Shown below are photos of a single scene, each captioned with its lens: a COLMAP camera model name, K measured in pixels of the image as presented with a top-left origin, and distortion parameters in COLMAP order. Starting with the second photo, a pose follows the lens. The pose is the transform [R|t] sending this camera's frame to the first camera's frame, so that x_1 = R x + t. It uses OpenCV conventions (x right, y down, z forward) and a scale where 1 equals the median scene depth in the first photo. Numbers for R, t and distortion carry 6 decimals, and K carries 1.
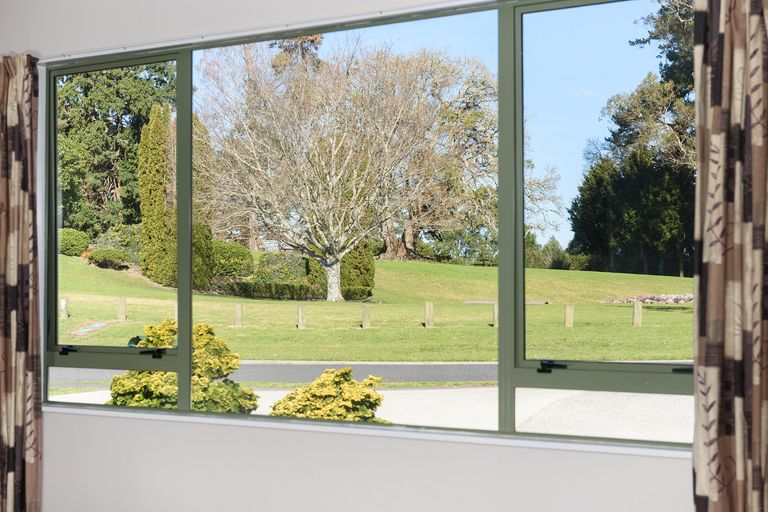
lens RADIAL K [[1507.6, 0, 385.7], [0, 1507.6, 255.7], [0, 0, 1]] dist [-0.047276, 0.000000]
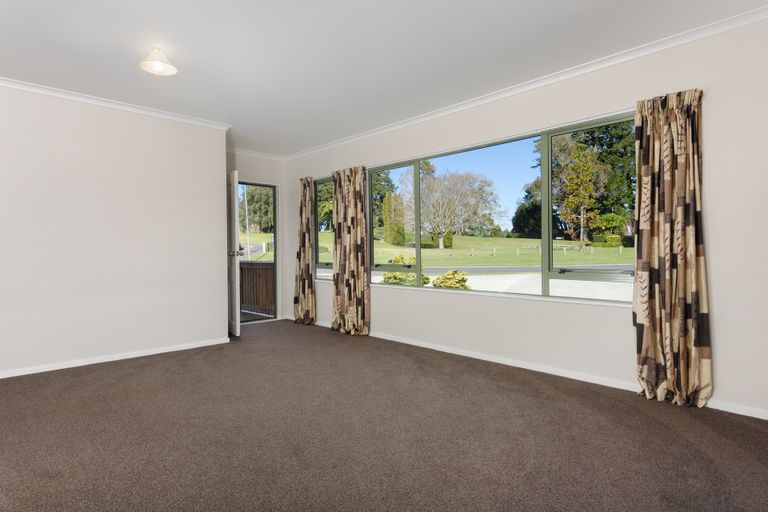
lens RADIAL K [[448.0, 0, 379.7], [0, 448.0, 255.2], [0, 0, 1]] dist [0.042638, 0.000493]
pose [[0.984941, -0.011957, -0.172475, -0.057471], [0.019579, 0.998902, 0.042558, 0.004799], [0.171777, -0.045294, 0.984094, 0.136167]]
